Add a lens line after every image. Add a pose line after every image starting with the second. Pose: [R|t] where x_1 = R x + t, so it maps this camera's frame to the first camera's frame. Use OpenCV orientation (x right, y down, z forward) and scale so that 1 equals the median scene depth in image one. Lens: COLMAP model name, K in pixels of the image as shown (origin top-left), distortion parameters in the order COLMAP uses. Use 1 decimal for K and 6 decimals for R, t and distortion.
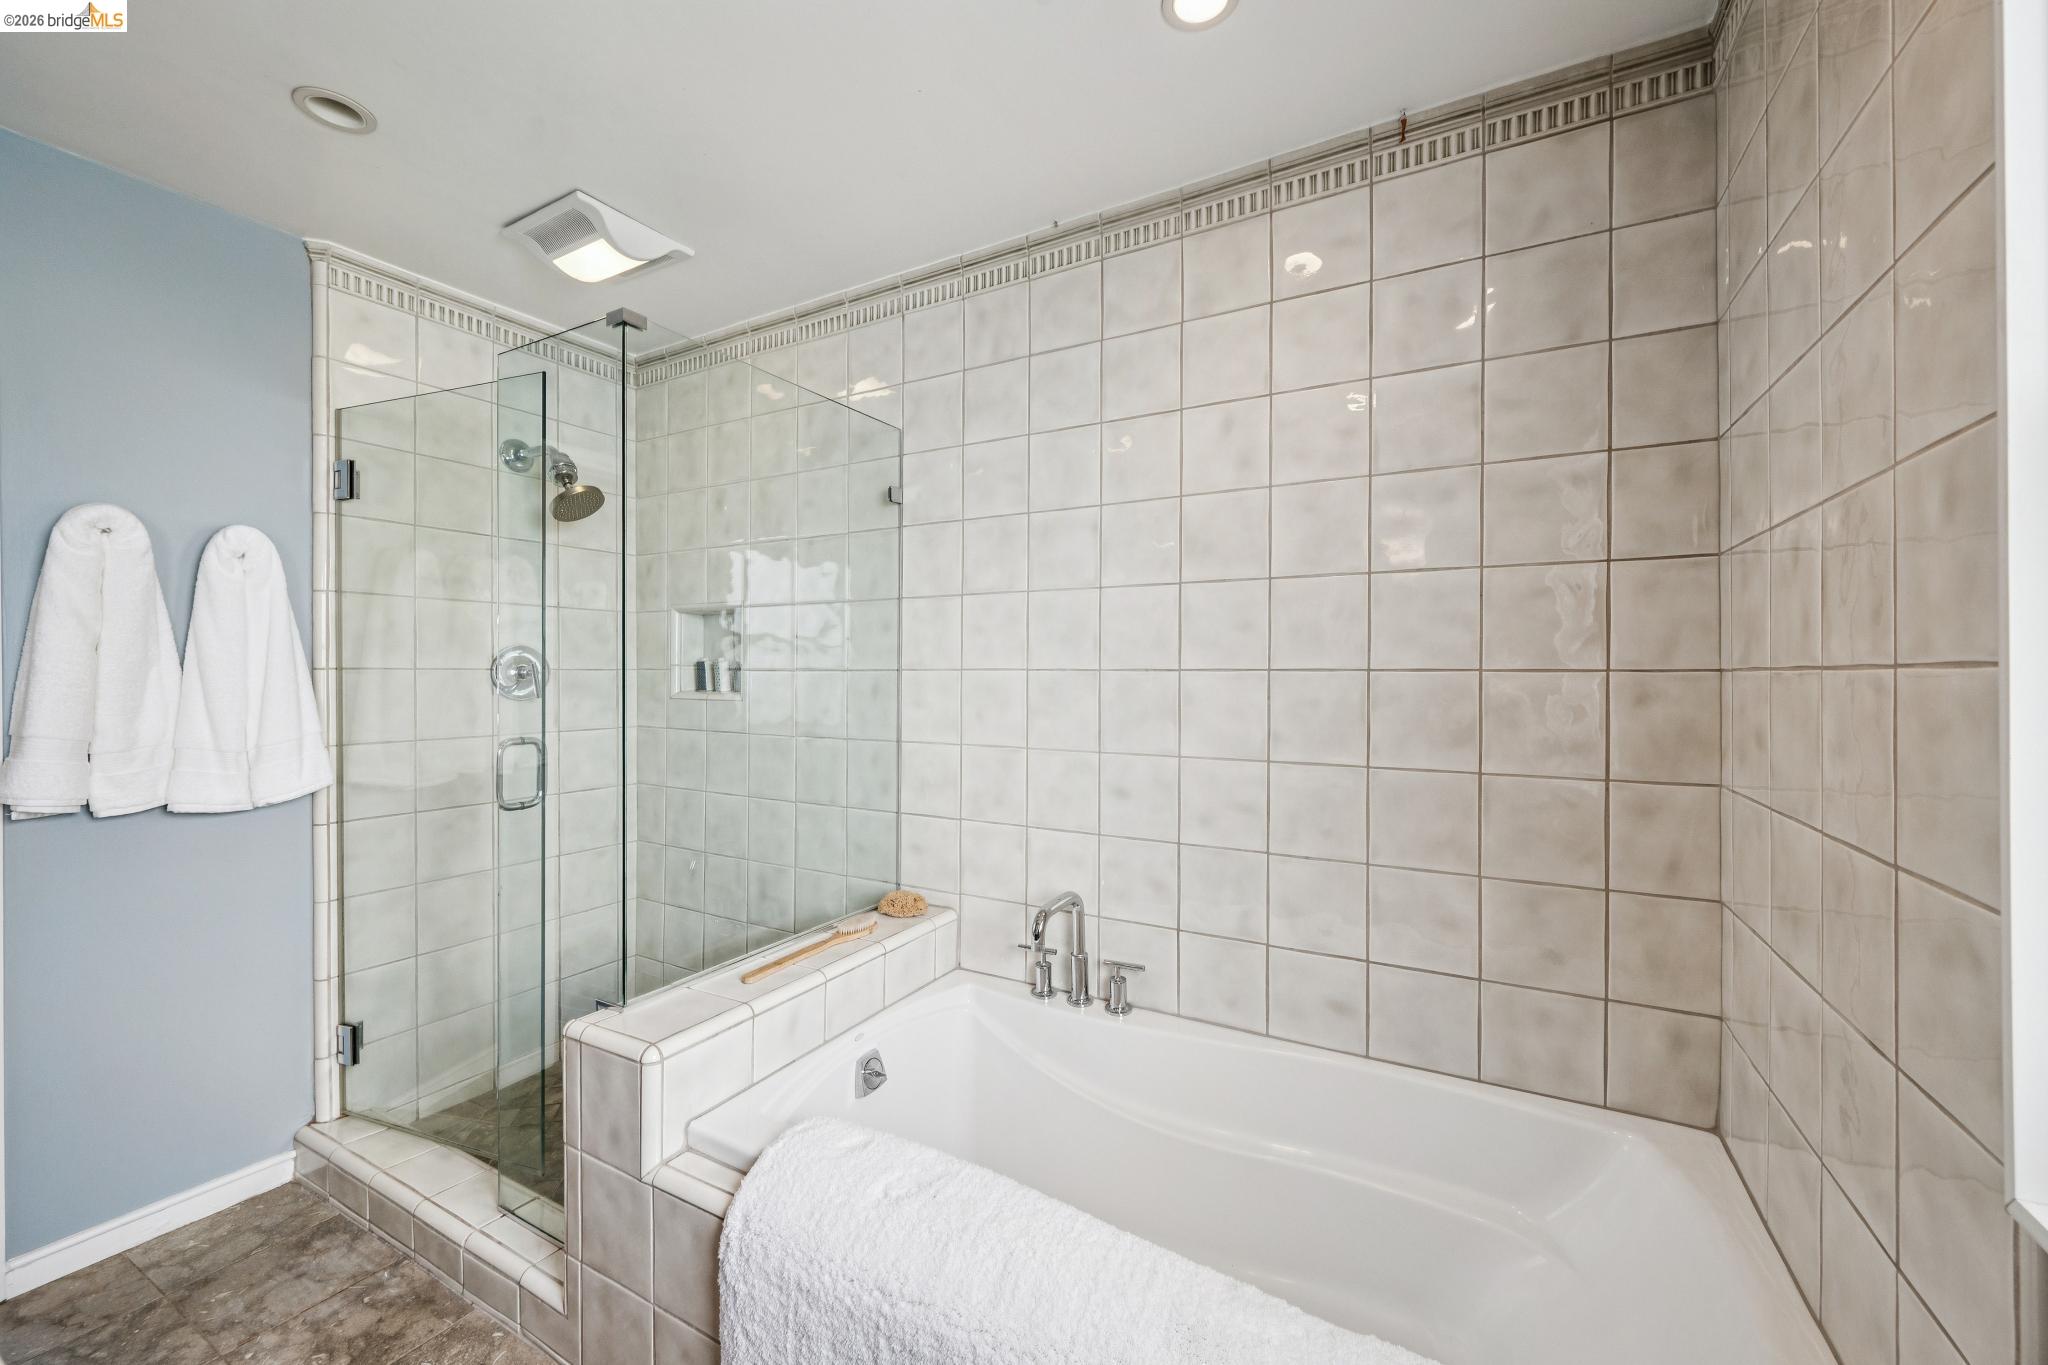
lens RADIAL K [[804.8, 0, 1023.3], [0, 804.8, 679.2], [0, 0, 1]] dist [-0.003374, -0.000151]
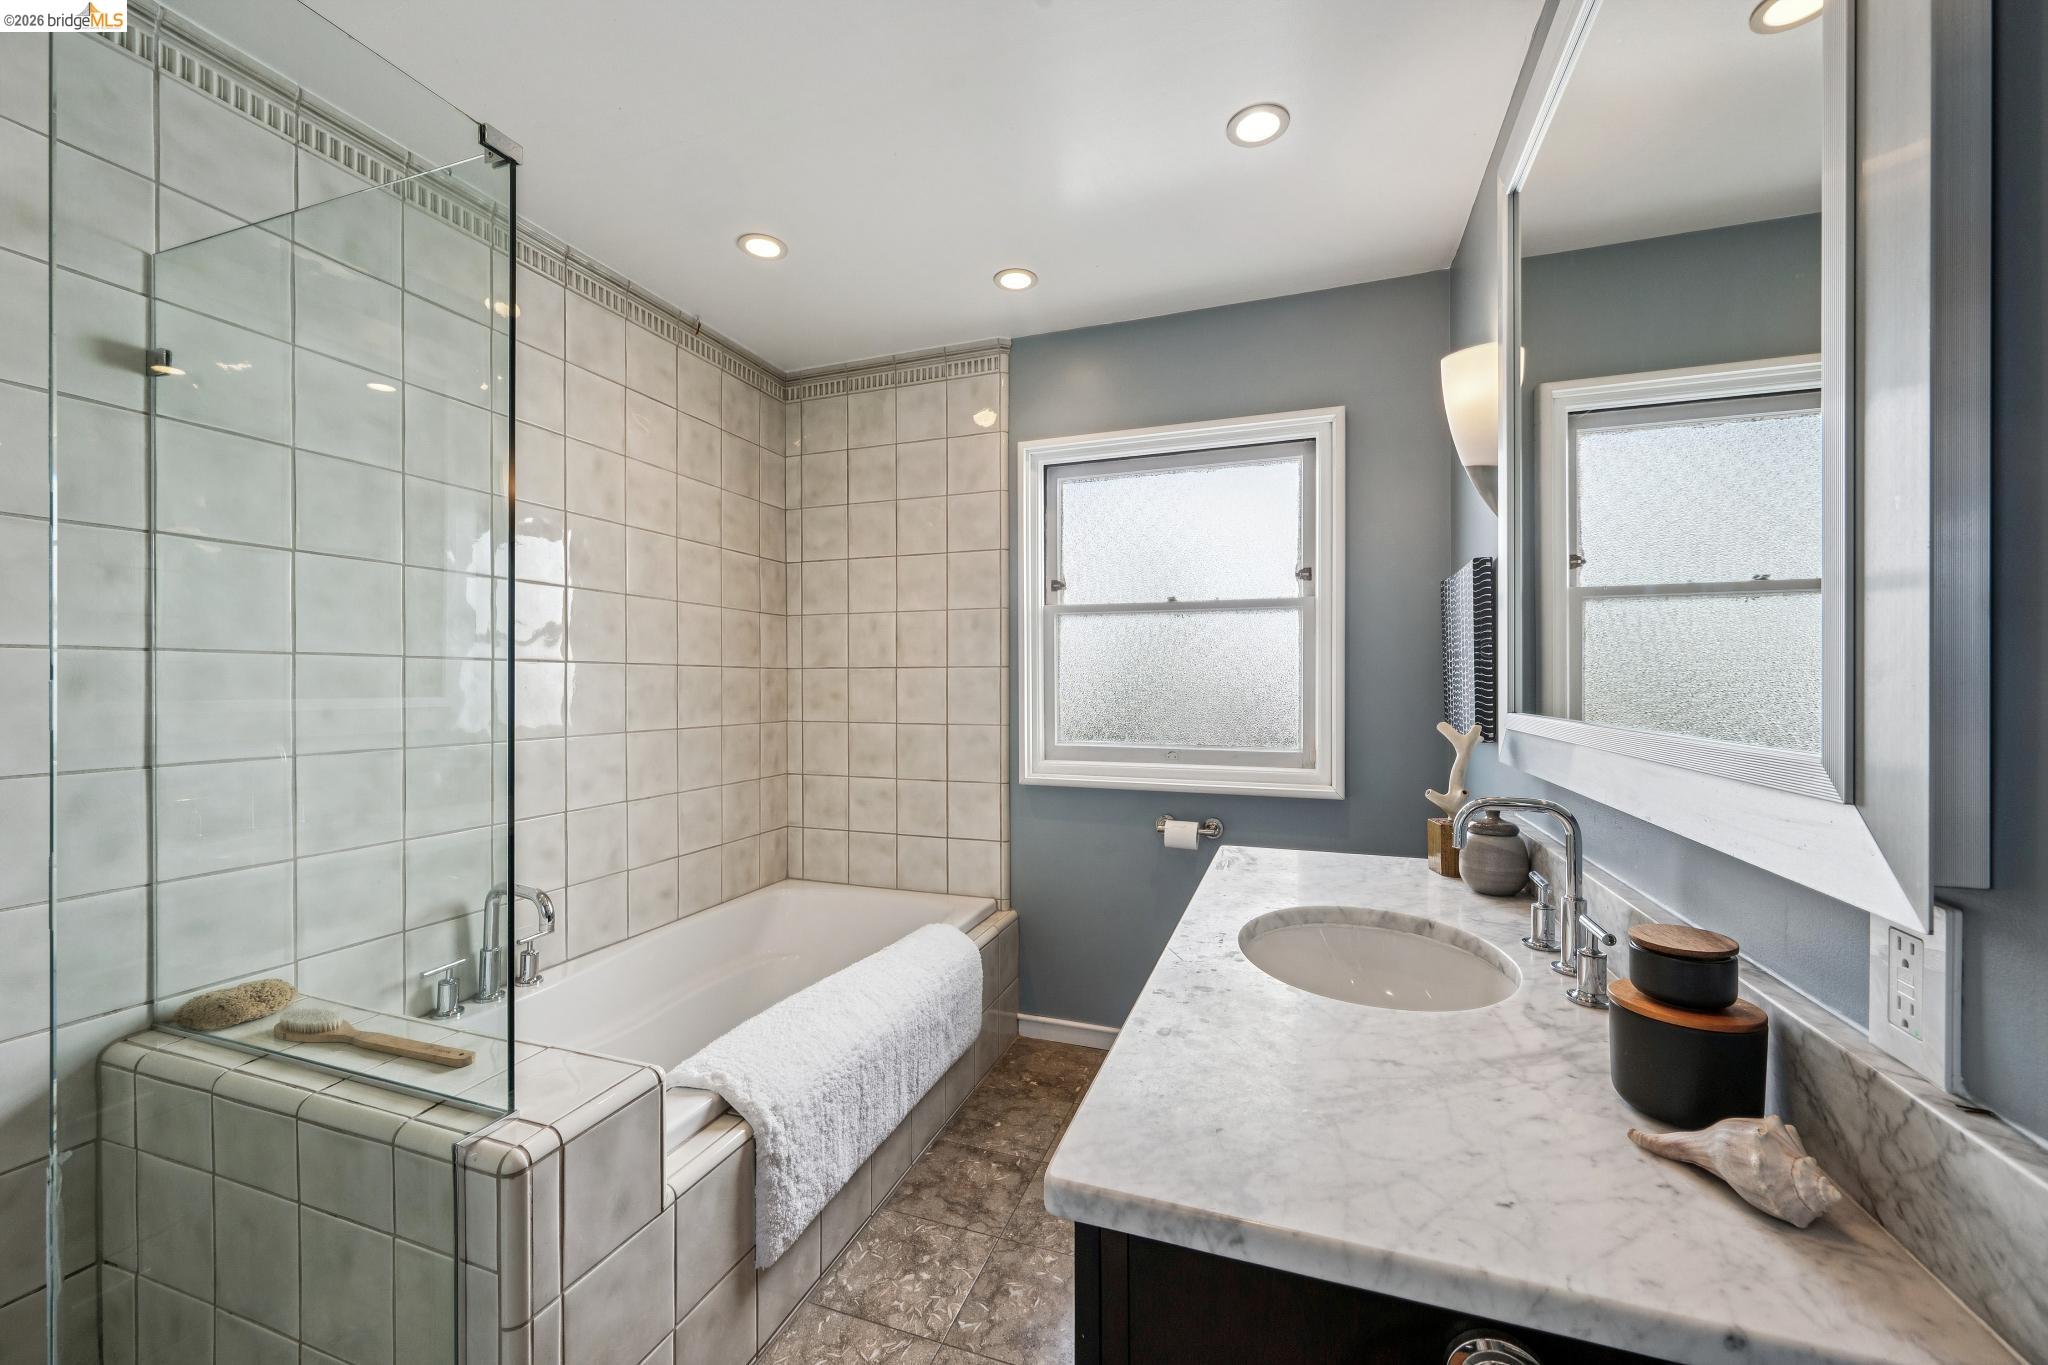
lens RADIAL K [[804.8, 0, 1021.2], [0, 804.8, 682.1], [0, 0, 1]] dist [-0.003374, -0.000151]
pose [[-0.173345, -0.001448, 0.984860, -1.192182], [0.003257, 0.999993, 0.002044, 0.020204], [-0.984856, 0.003562, -0.173339, 0.628771]]
